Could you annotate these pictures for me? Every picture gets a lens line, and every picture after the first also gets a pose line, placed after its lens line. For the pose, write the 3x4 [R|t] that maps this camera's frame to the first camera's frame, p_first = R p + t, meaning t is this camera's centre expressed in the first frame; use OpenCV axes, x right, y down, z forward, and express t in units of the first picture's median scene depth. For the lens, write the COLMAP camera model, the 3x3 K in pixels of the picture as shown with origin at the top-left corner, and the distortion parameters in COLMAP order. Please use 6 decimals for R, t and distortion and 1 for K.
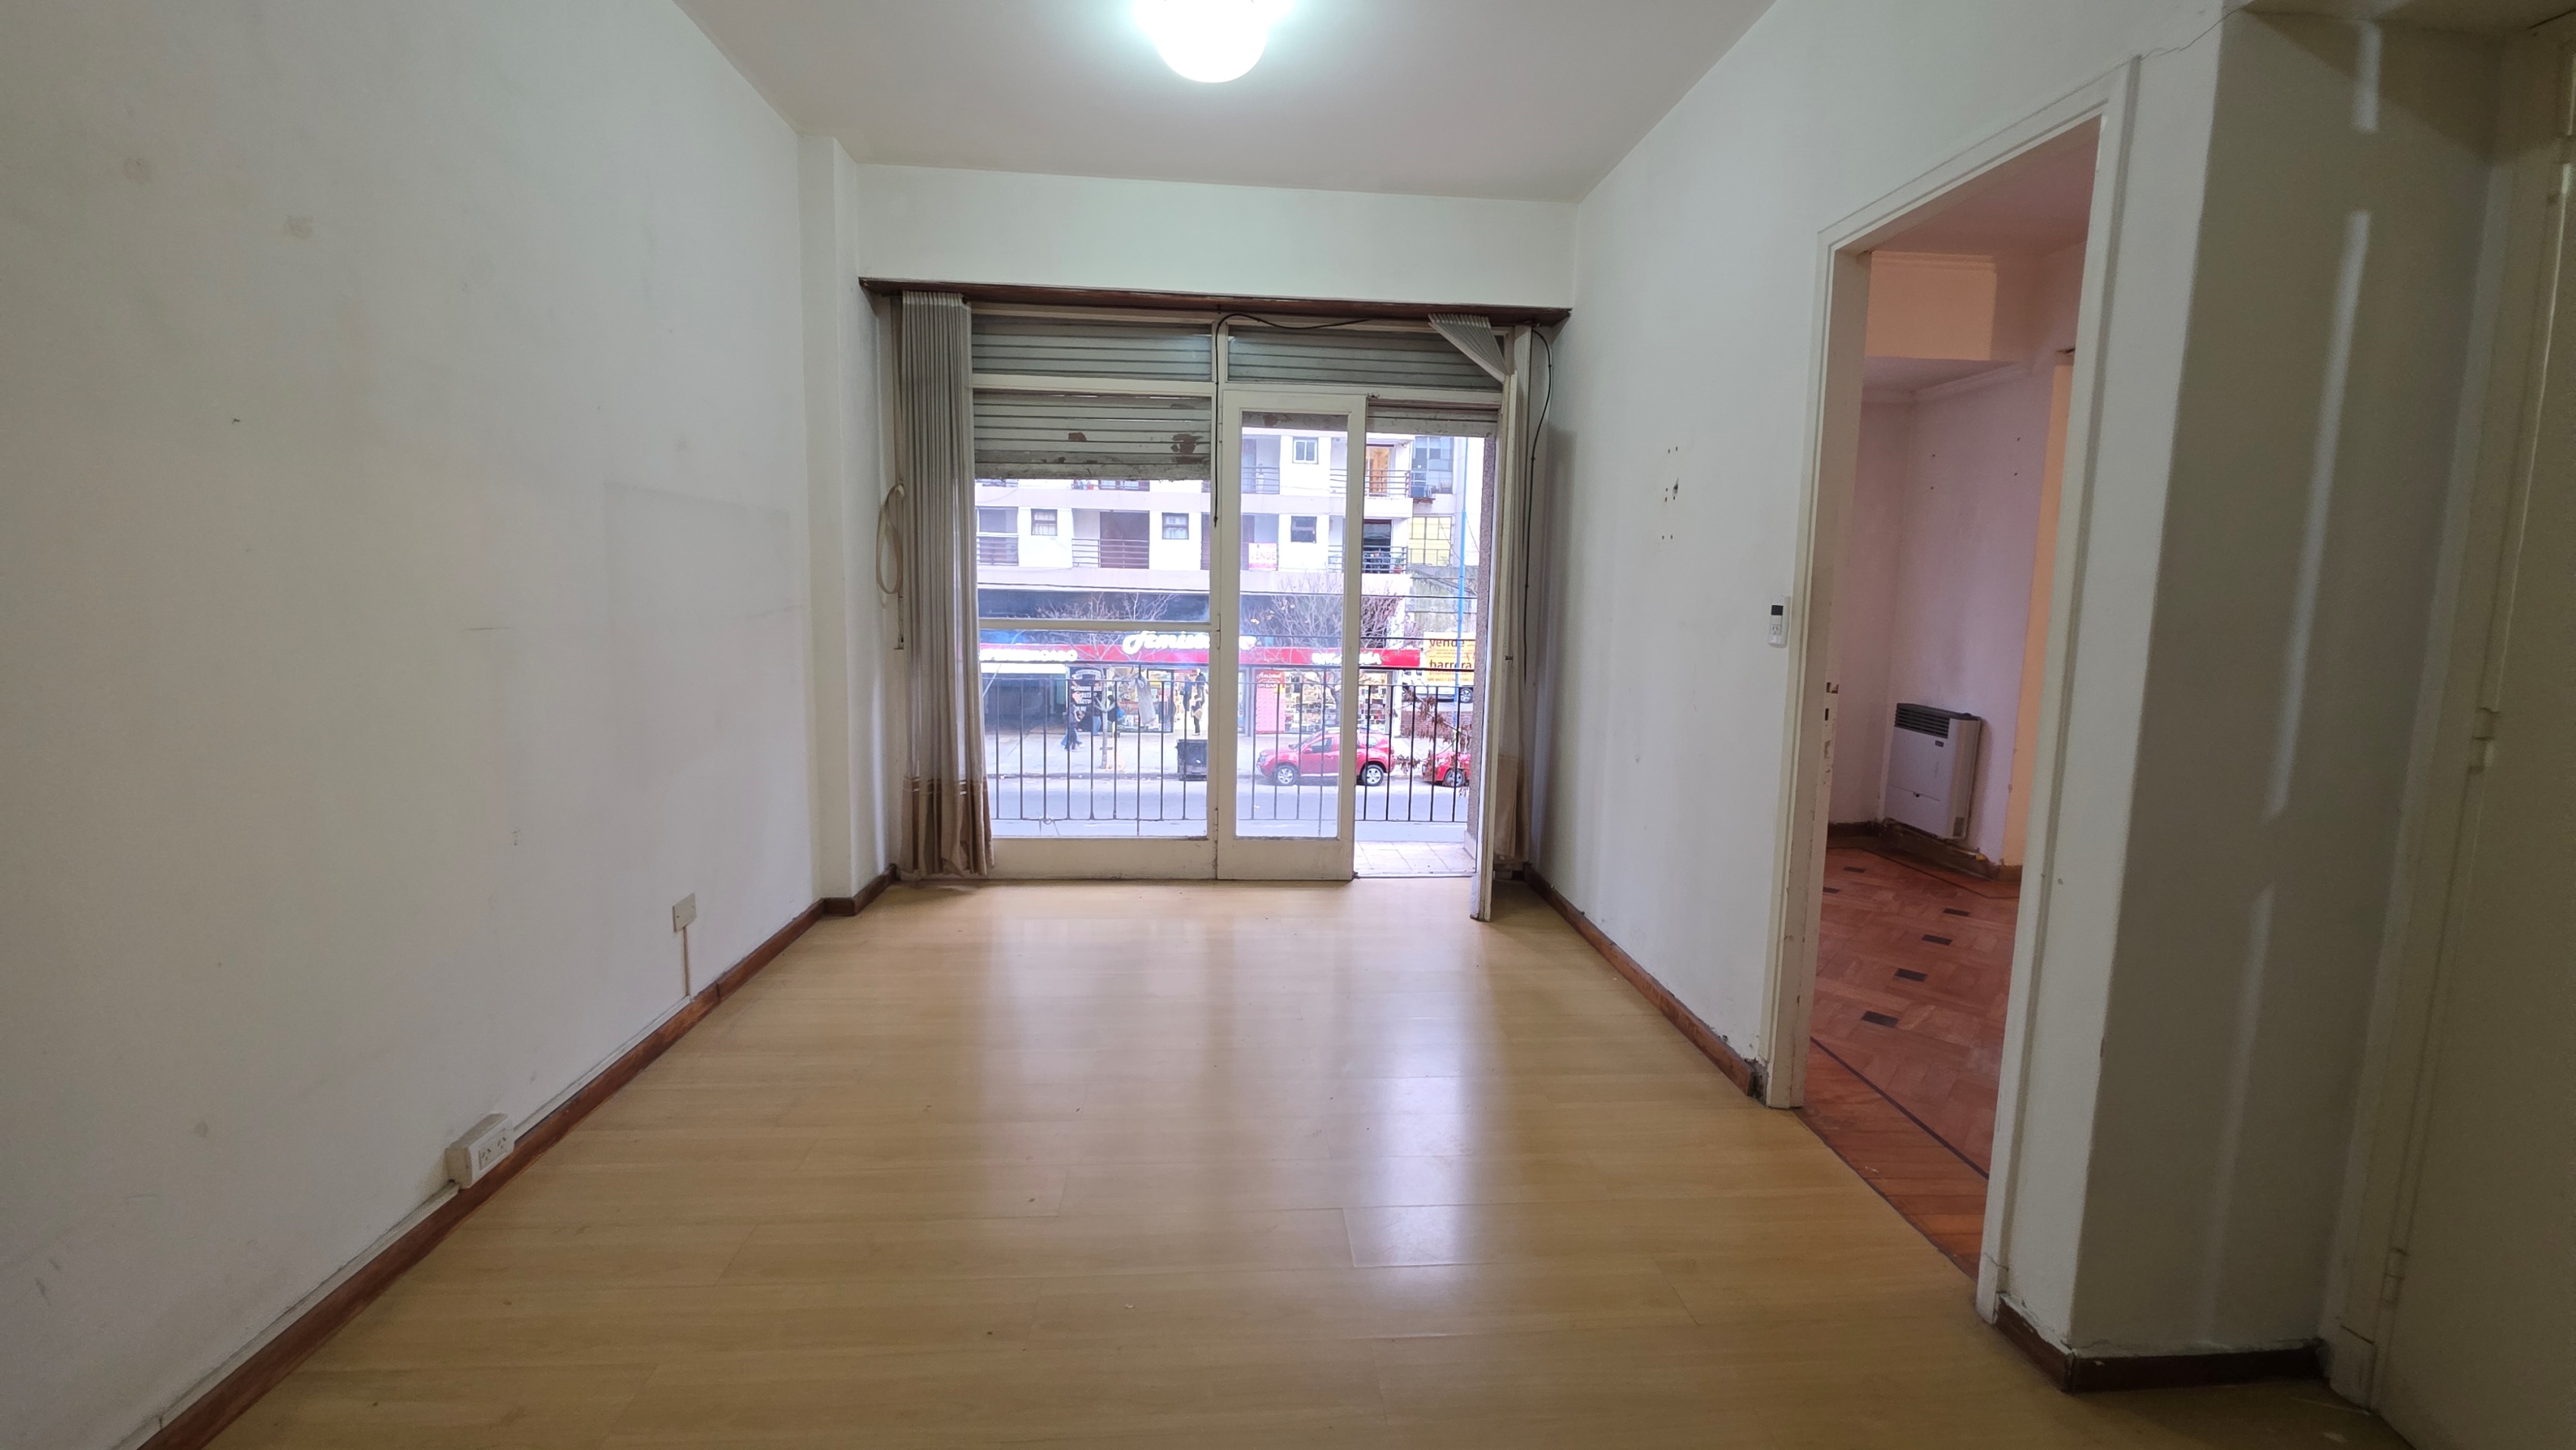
lens RADIAL K [[1018.9, 0, 1263.4], [0, 1018.9, 731.3], [0, 0, 1]] dist [0.006408, -0.005103]
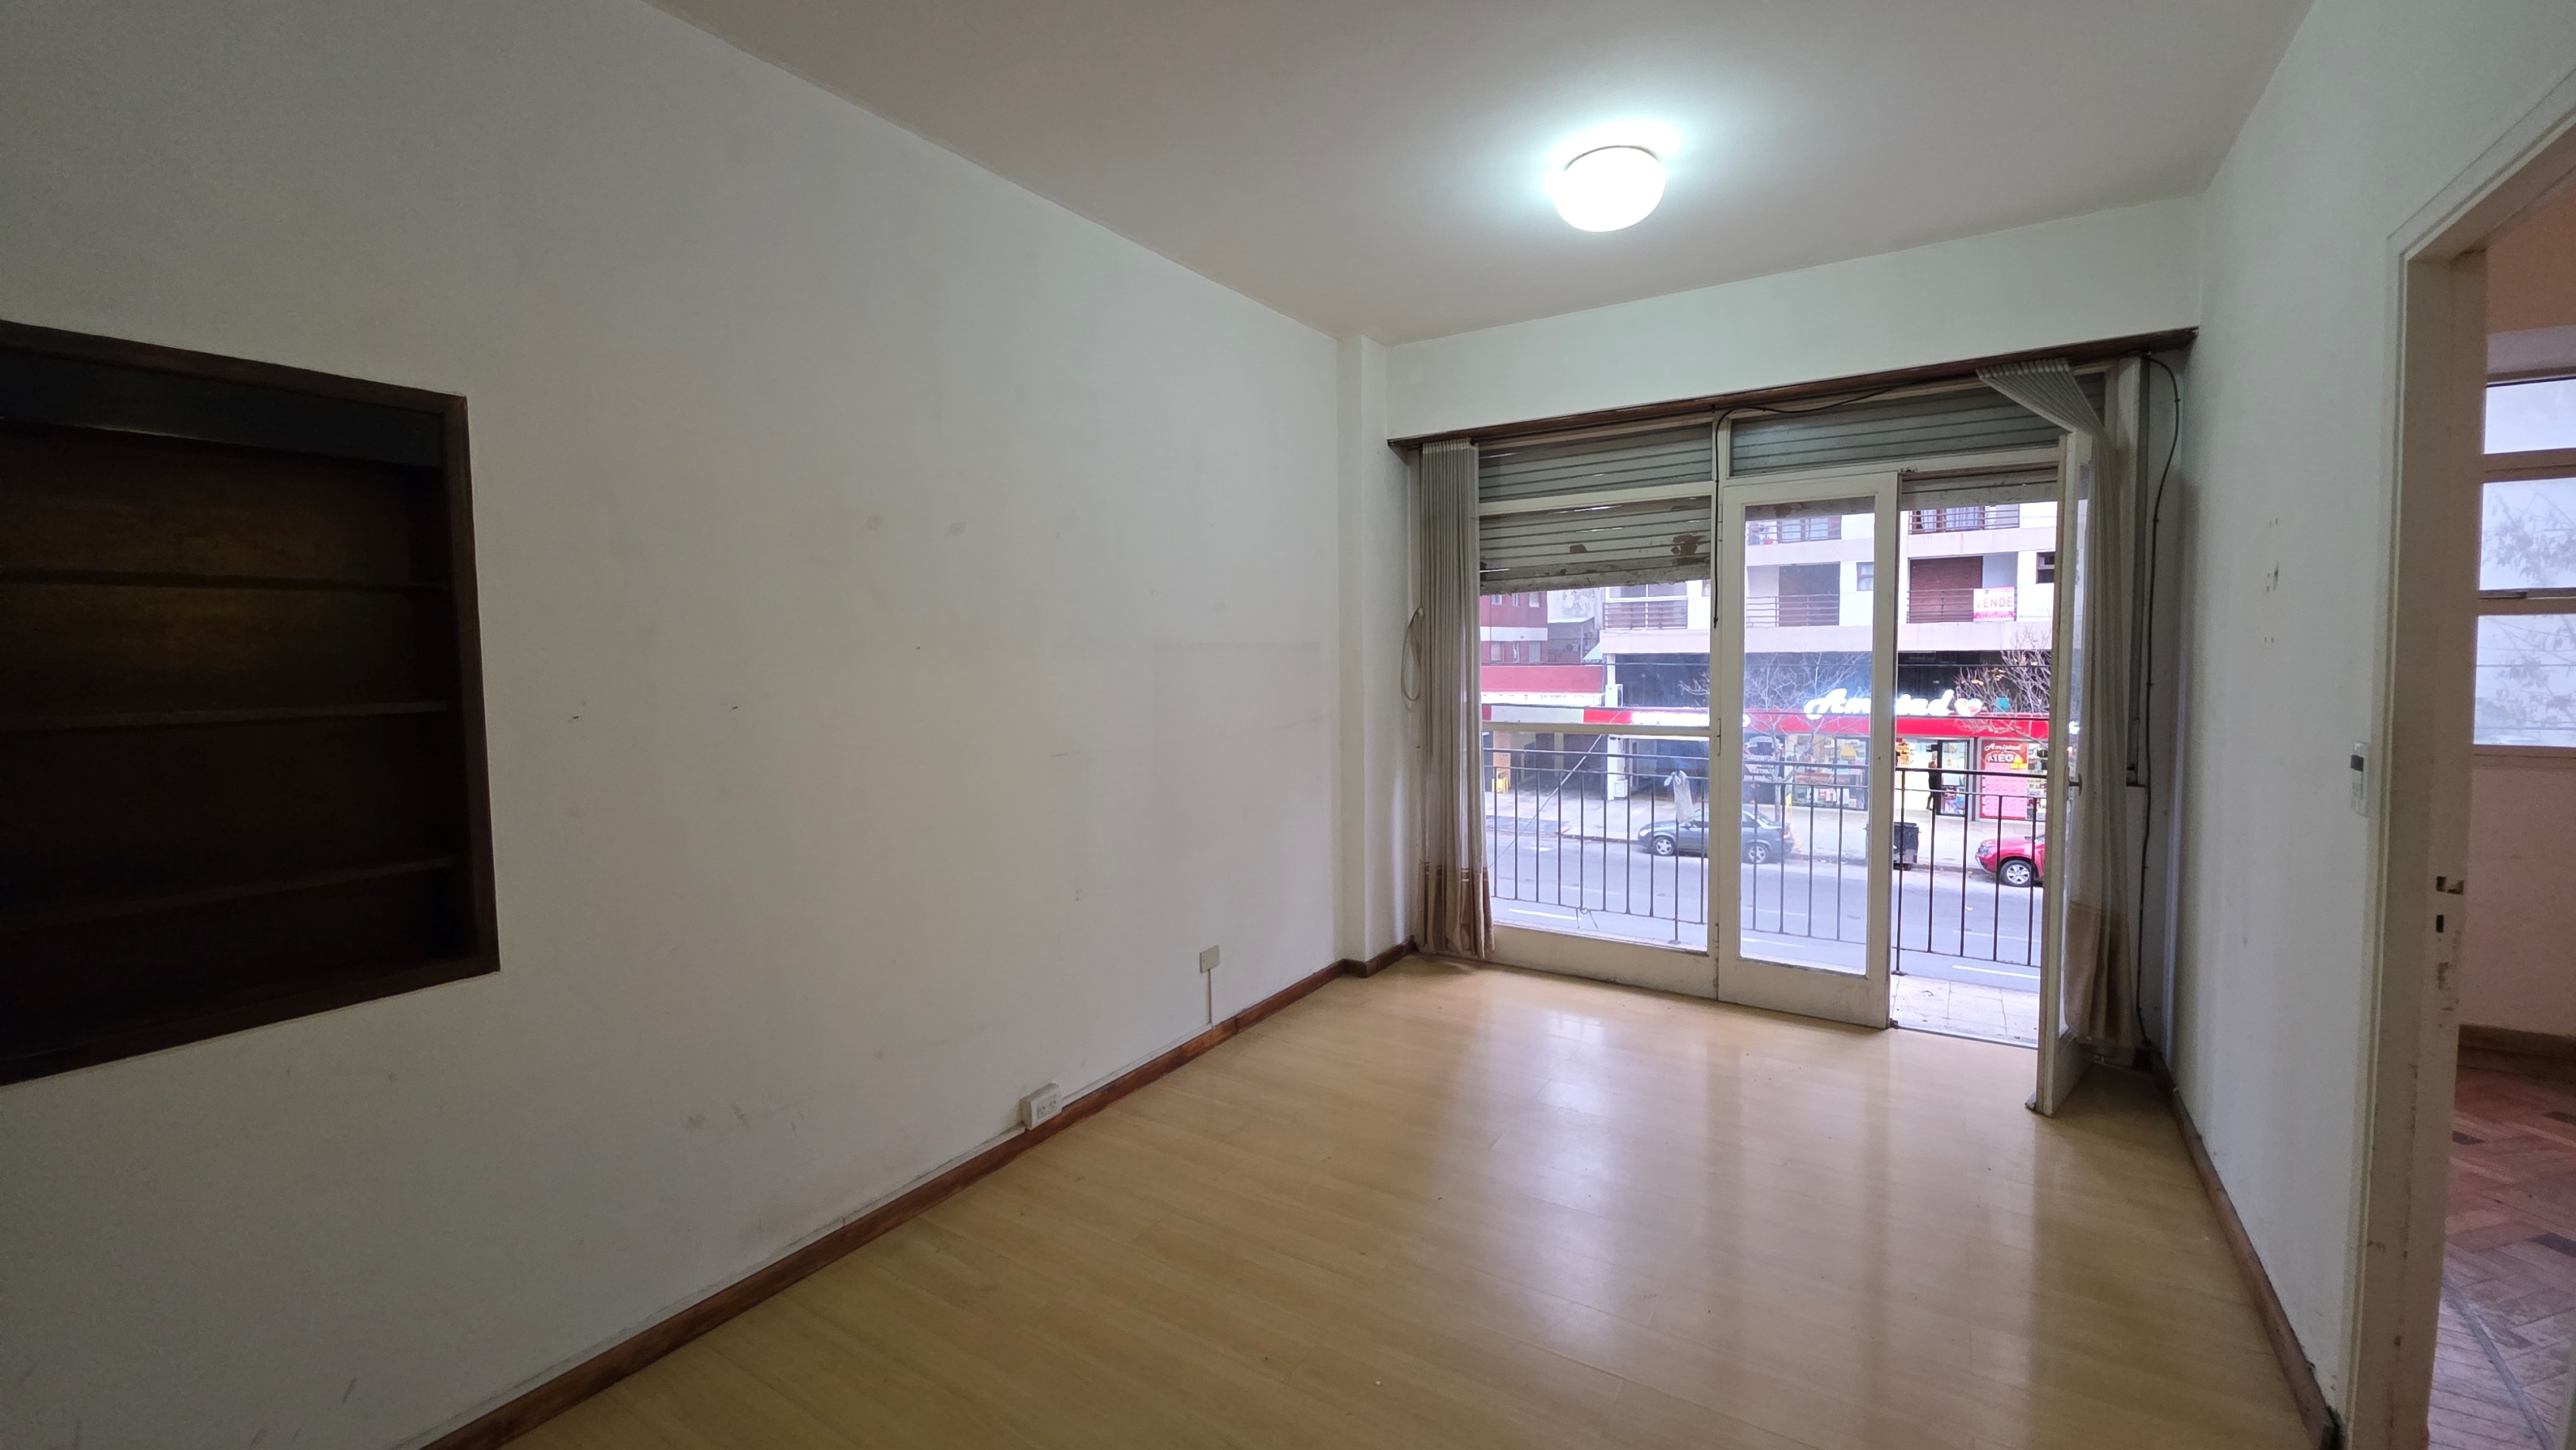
lens RADIAL K [[1018.9, 0, 1280.3], [0, 1018.9, 727.4], [0, 0, 1]] dist [0.006408, -0.005103]
pose [[0.795286, 0.012121, -0.606113, 0.219937], [-0.046893, 0.998035, -0.041570, -0.051281], [0.604418, 0.061483, 0.794291, -0.000285]]
